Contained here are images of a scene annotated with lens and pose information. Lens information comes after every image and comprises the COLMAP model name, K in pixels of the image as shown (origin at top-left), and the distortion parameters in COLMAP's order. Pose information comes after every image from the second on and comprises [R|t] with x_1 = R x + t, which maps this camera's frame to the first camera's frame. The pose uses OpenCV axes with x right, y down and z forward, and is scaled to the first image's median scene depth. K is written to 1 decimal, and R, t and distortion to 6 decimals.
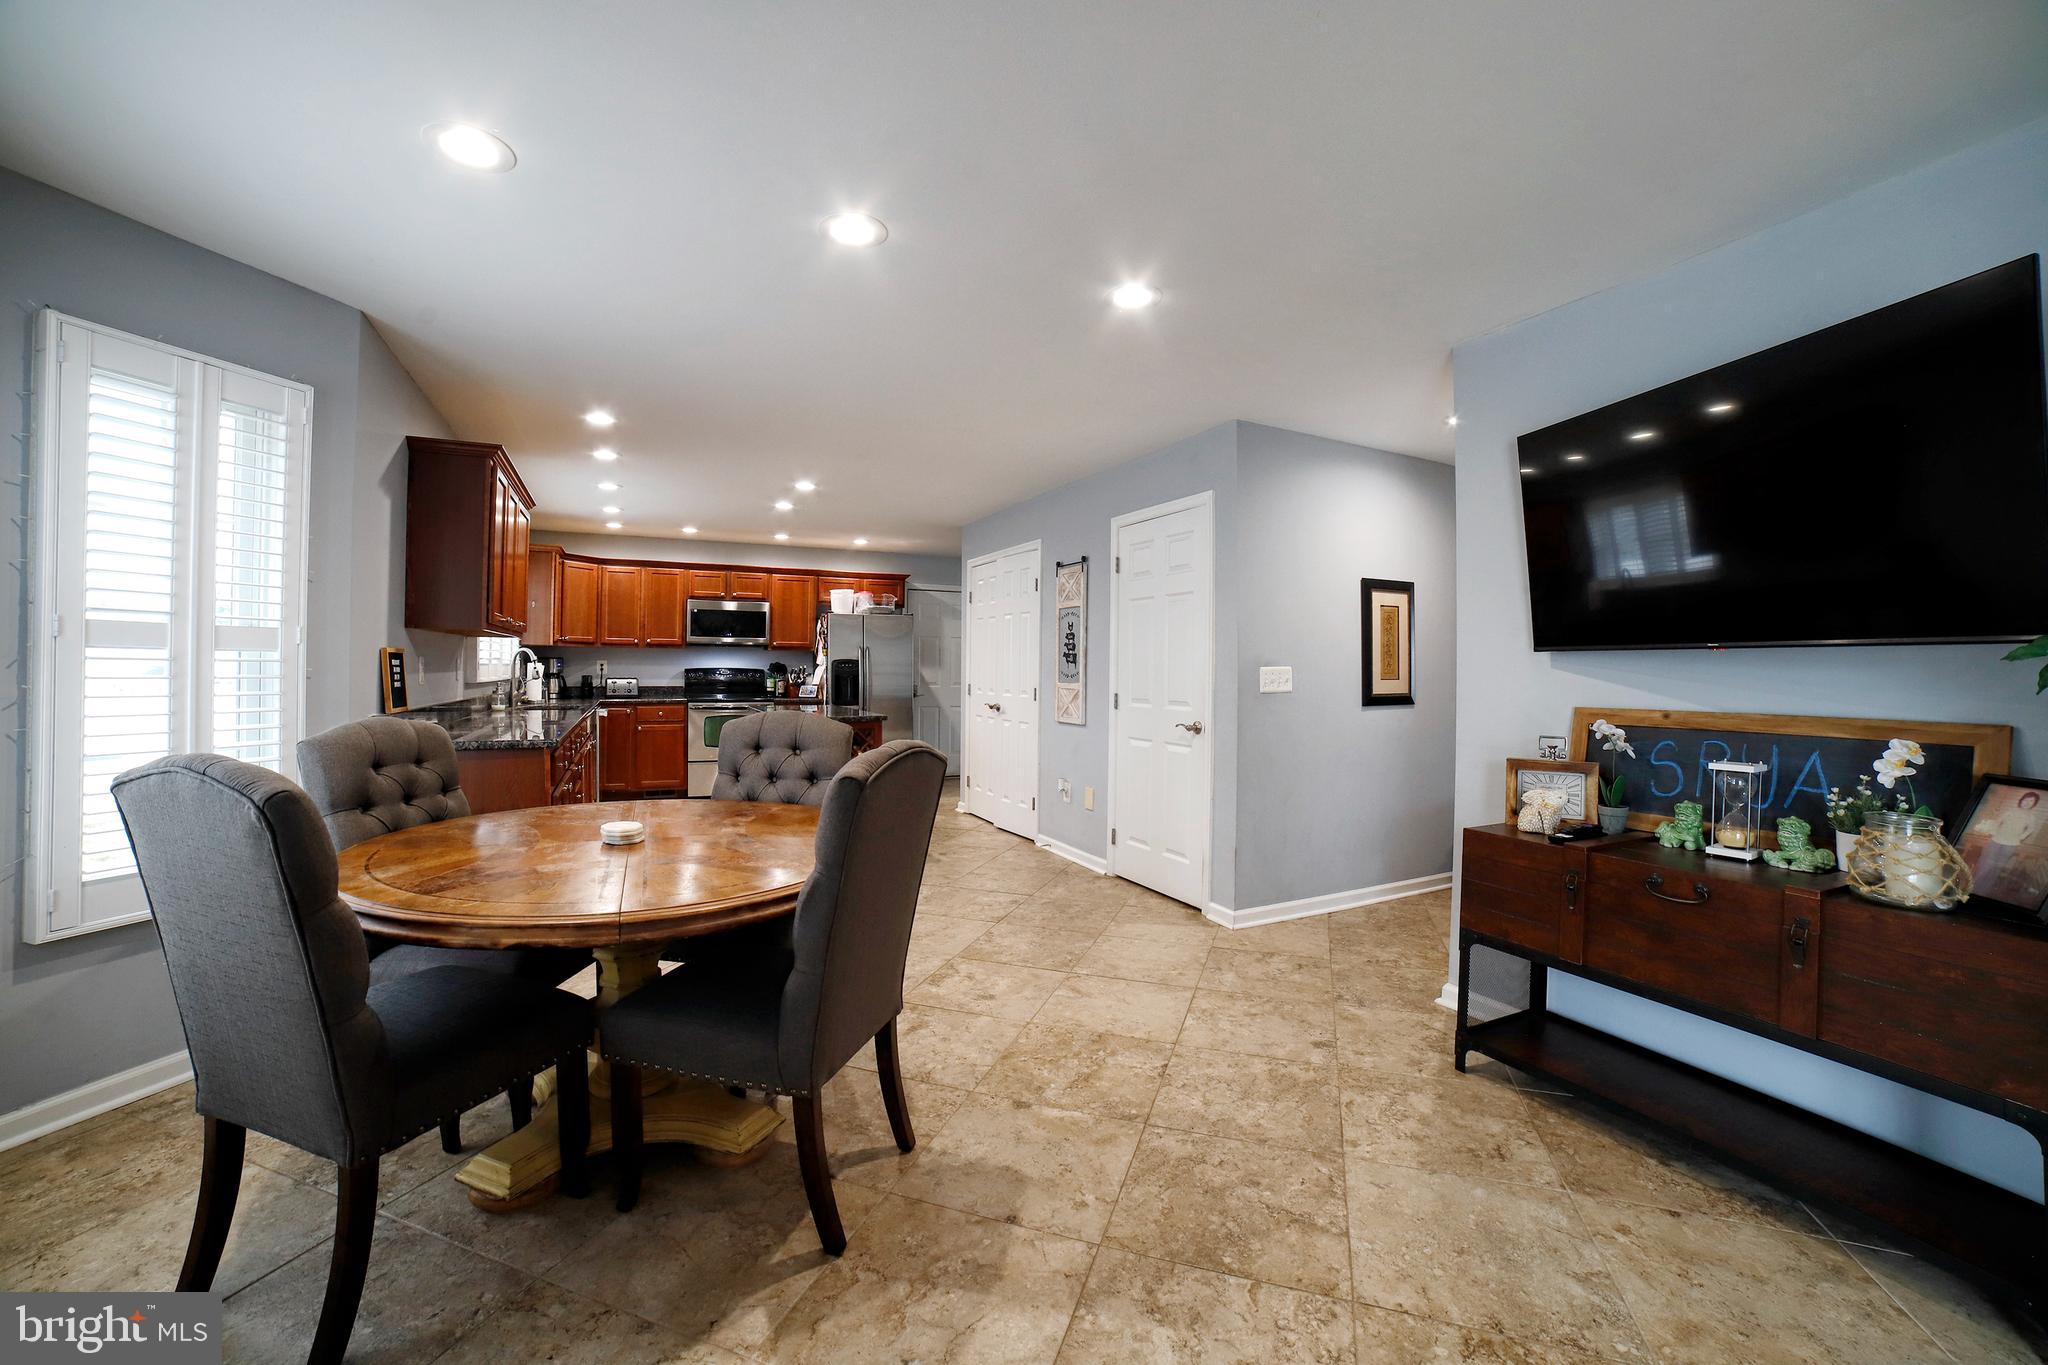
lens RADIAL K [[824.2, 0, 1022.8], [0, 824.2, 666.9], [0, 0, 1]] dist [-0.105761, 0.037268]
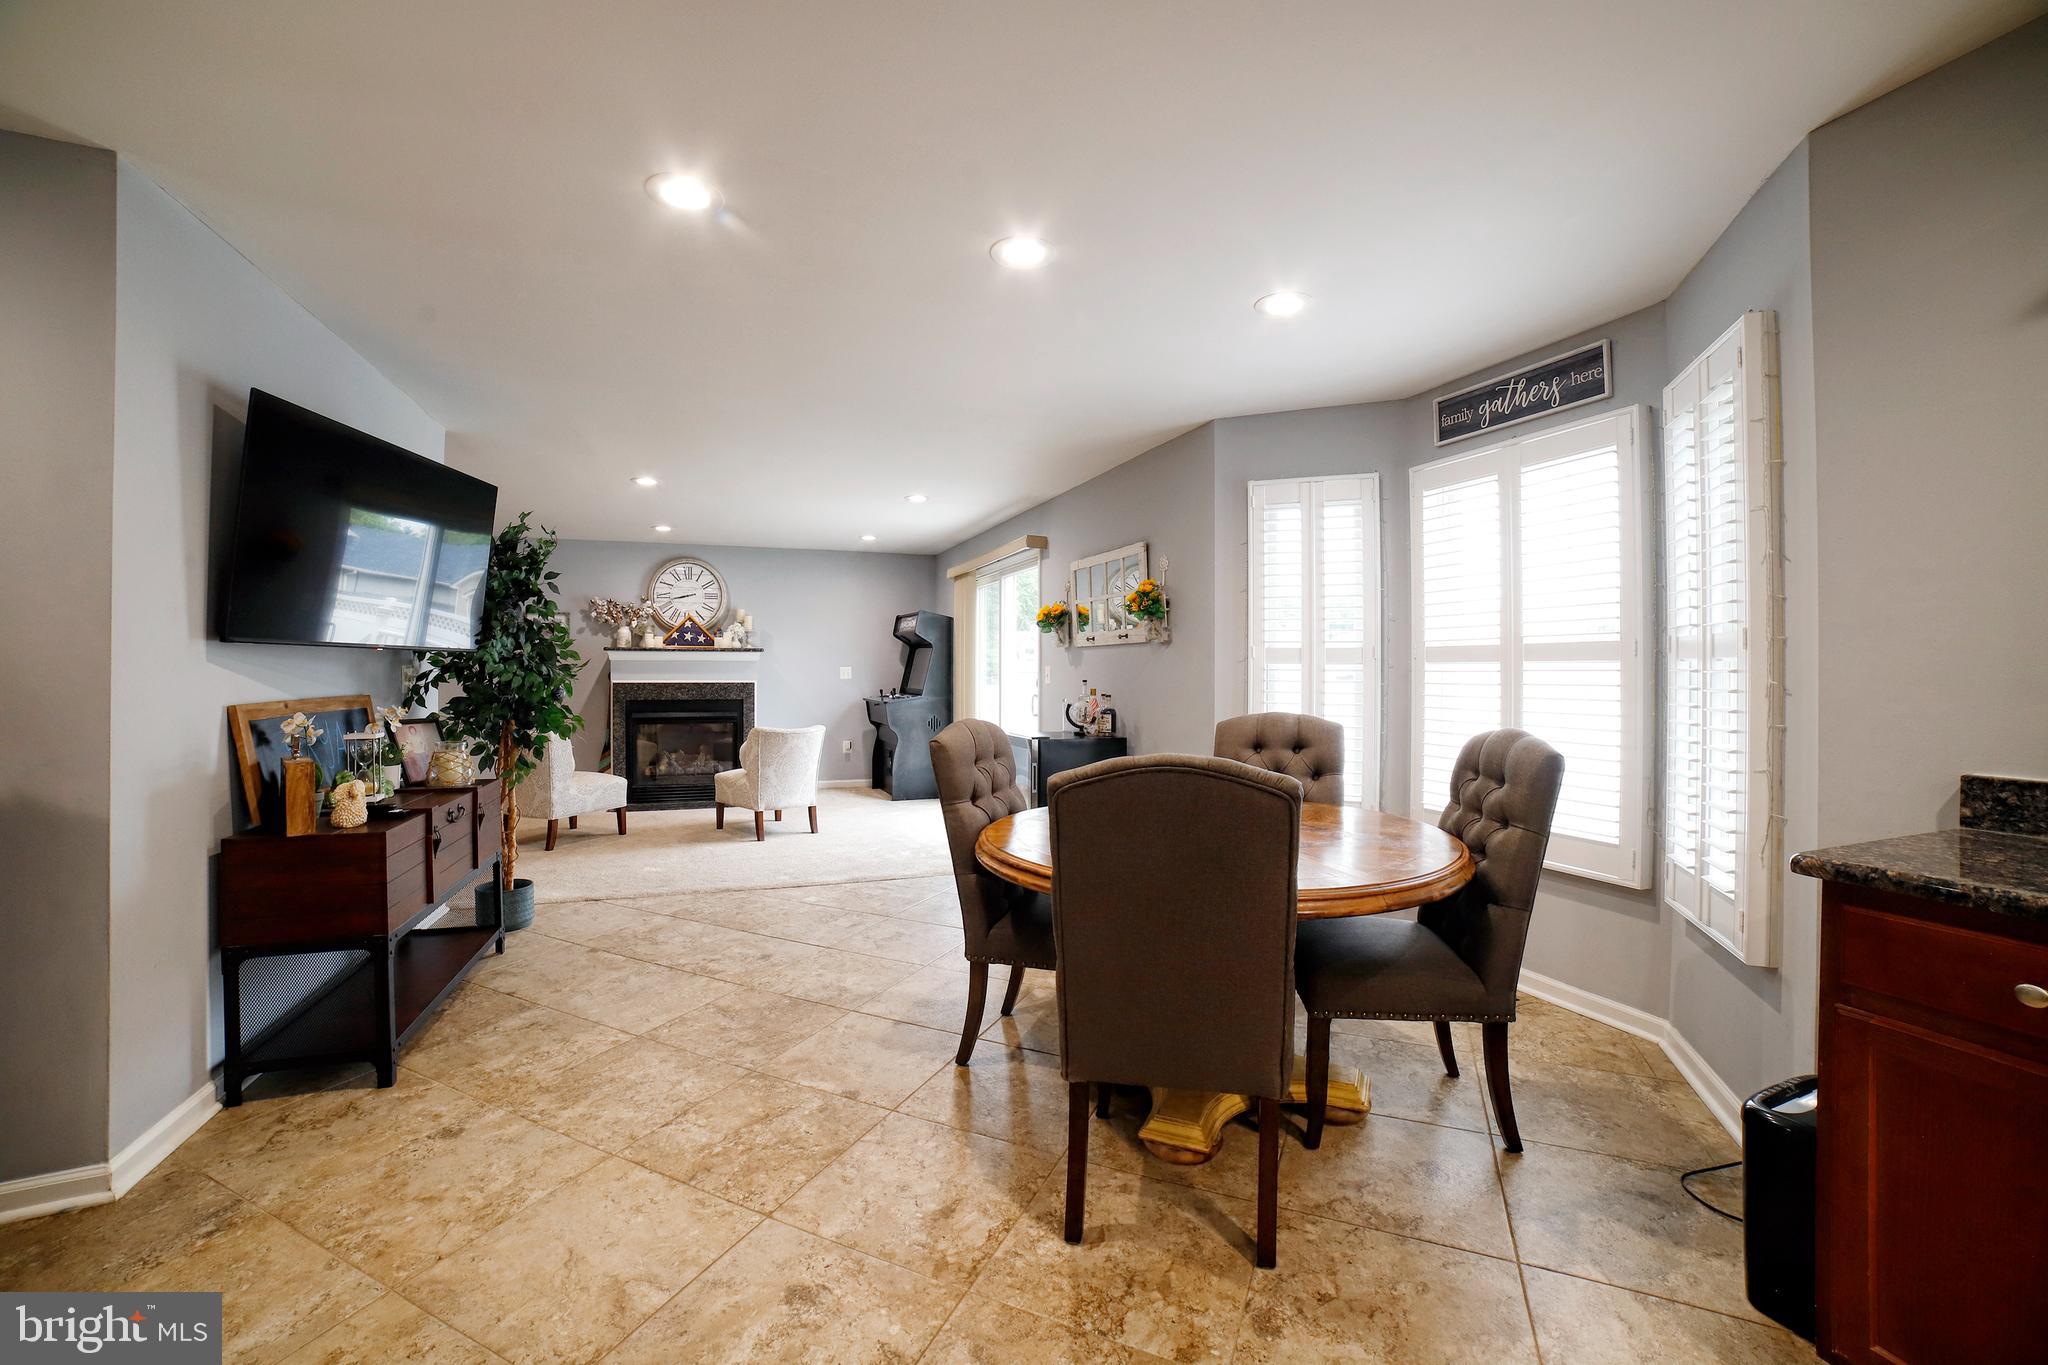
lens RADIAL K [[824.2, 0, 1022.8], [0, 824.2, 666.9], [0, 0, 1]] dist [-0.105761, 0.037268]
pose [[-0.996106, -0.011988, 0.087347, -0.096062], [-0.012450, 0.999911, -0.004746, 0.000034], [-0.087283, -0.005815, -0.996167, 0.630630]]
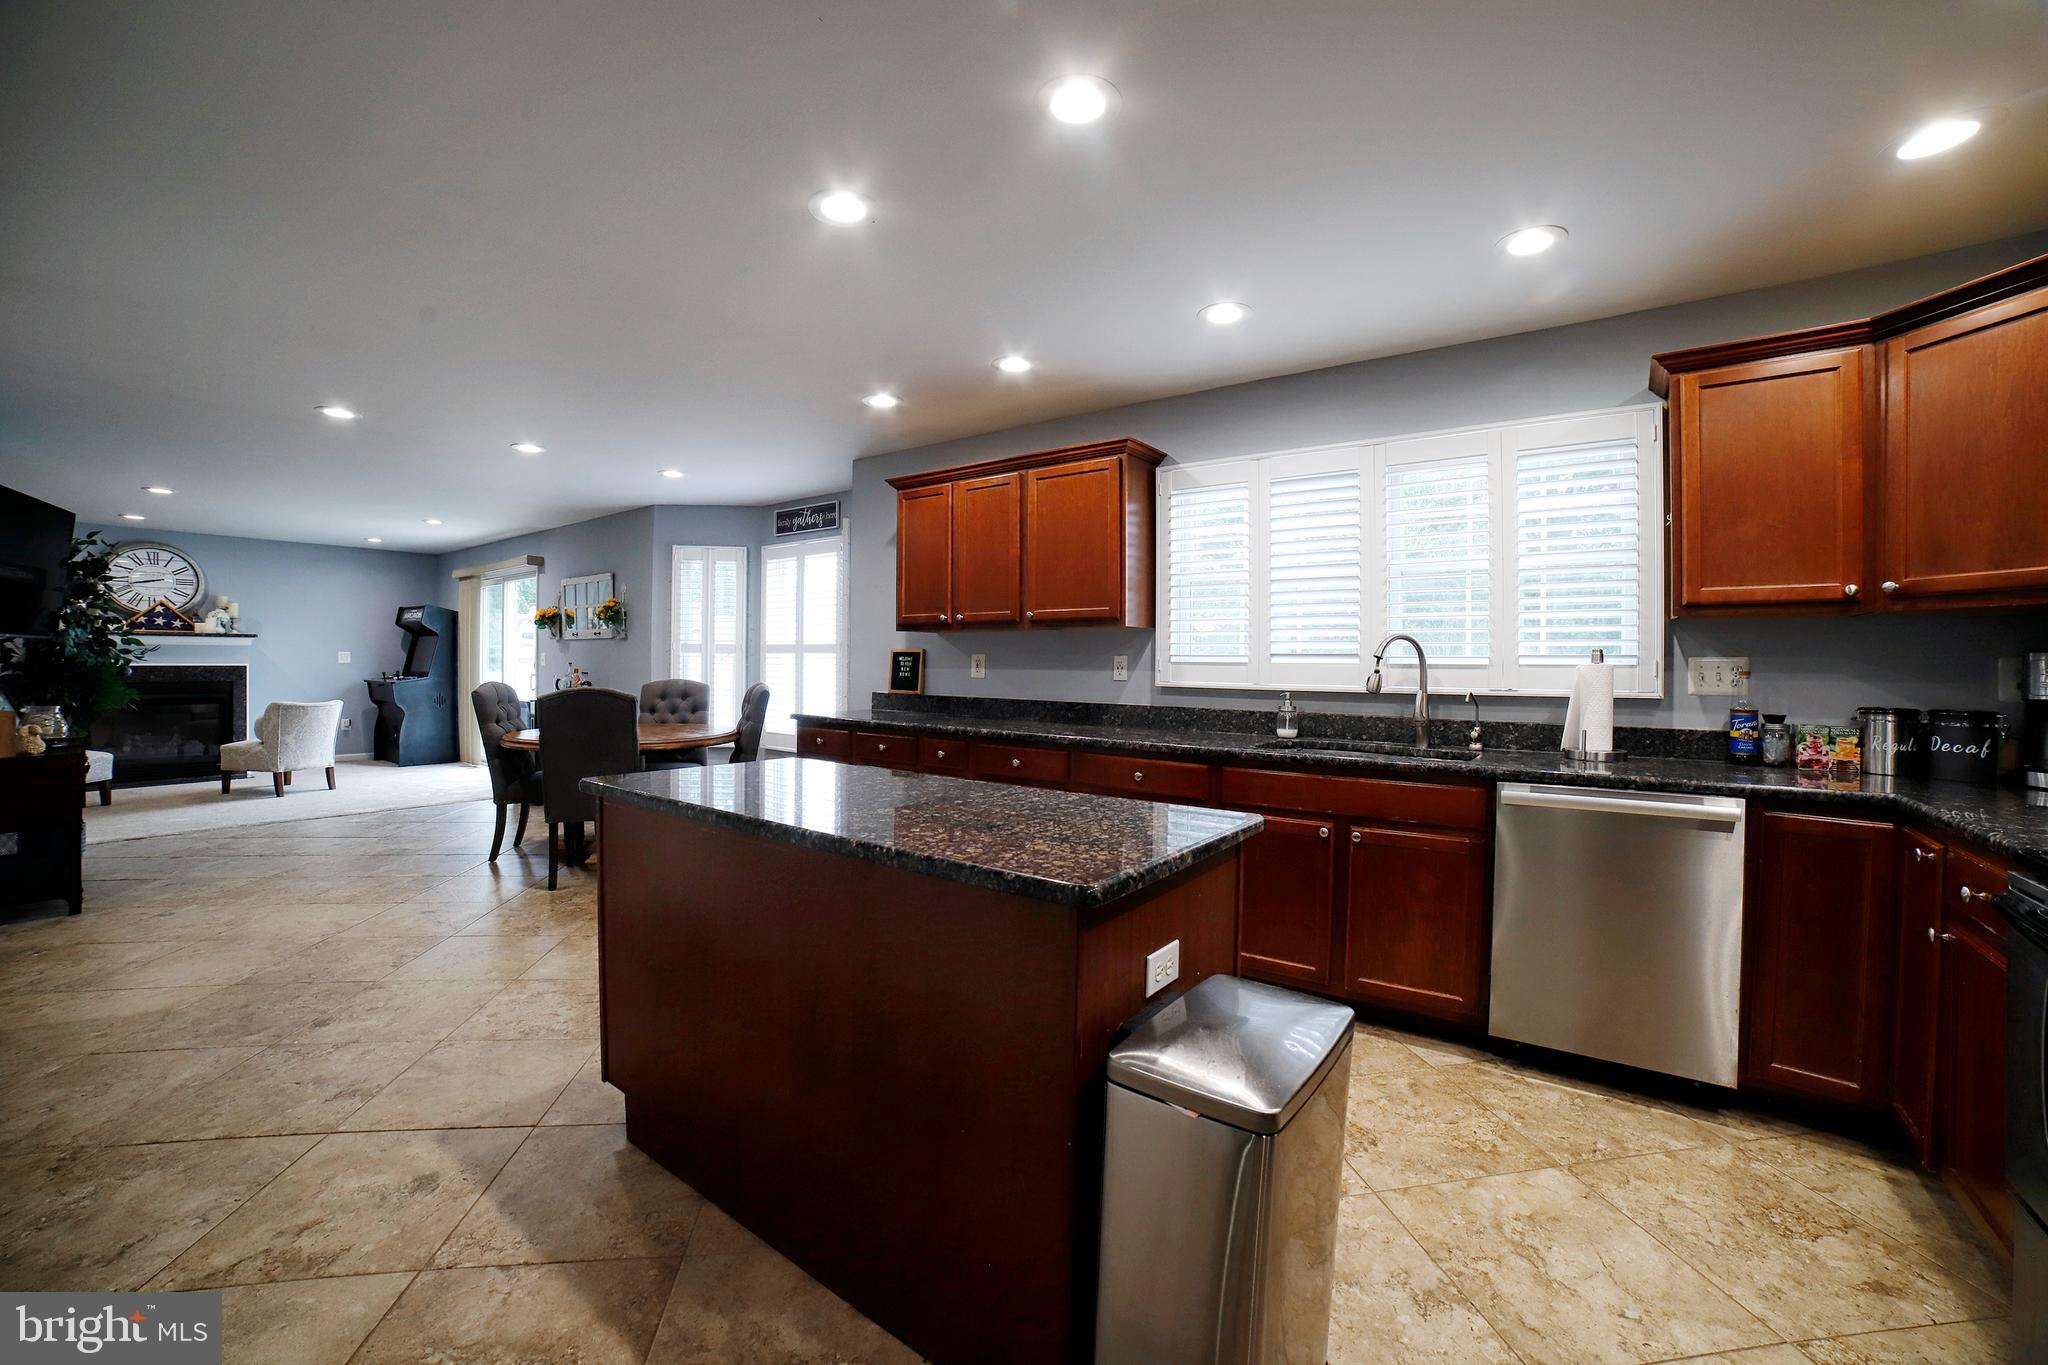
lens RADIAL K [[824.2, 0, 1022.8], [0, 824.2, 666.9], [0, 0, 1]] dist [-0.105761, 0.037268]
pose [[-0.887923, -0.013341, -0.459798, -0.130023], [-0.016321, 0.999864, 0.002507, 0.000861], [0.459702, 0.009730, -0.888020, 1.066797]]
